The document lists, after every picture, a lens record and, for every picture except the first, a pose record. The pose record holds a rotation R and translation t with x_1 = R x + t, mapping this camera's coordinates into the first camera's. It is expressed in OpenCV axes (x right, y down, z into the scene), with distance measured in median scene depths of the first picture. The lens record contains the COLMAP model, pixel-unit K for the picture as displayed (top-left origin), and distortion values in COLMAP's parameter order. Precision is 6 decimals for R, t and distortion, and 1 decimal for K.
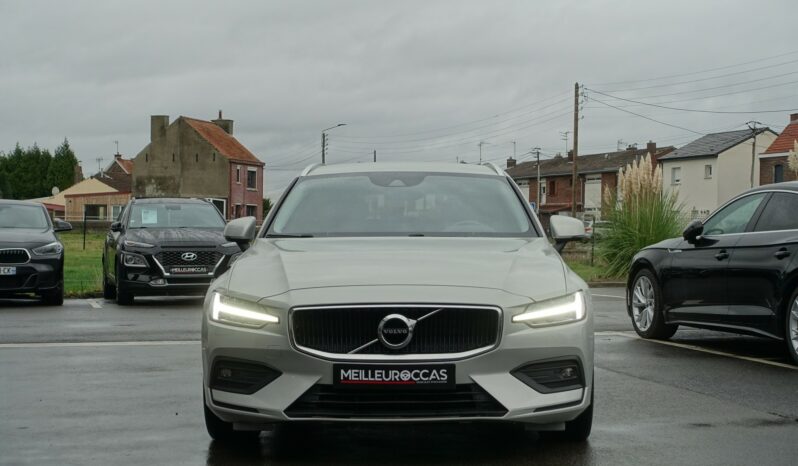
lens RADIAL K [[1299.2, 0, 399.0], [0, 1299.2, 233.0], [0, 0, 1]] dist [-0.012532, -0.081113]
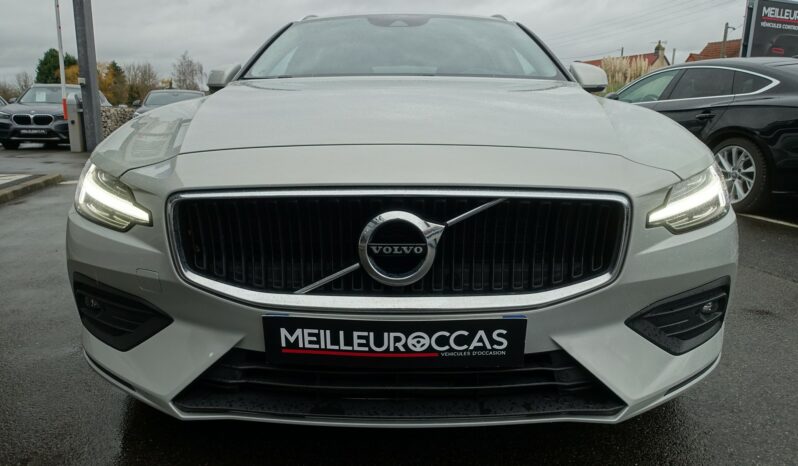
lens RADIAL K [[543.8, 0, 399.0], [0, 543.8, 233.0], [0, 0, 1]] dist [-0.000863, -0.006512]
pose [[0.999985, 0.004244, 0.003462, -0.002853], [-0.004861, 0.978999, 0.203805, 0.031649], [-0.002524, -0.203819, 0.979005, 0.811176]]
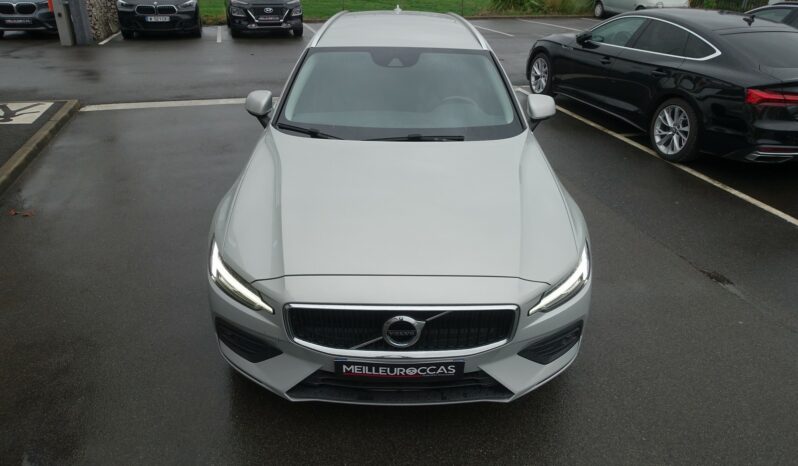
lens RADIAL K [[543.8, 0, 399.0], [0, 543.8, 233.0], [0, 0, 1]] dist [-0.000863, -0.006512]
pose [[0.999498, 0.005014, 0.031296, -0.016861], [-0.018440, 0.895087, 0.445511, -0.155216], [-0.025778, -0.445864, 0.894729, 0.685963]]
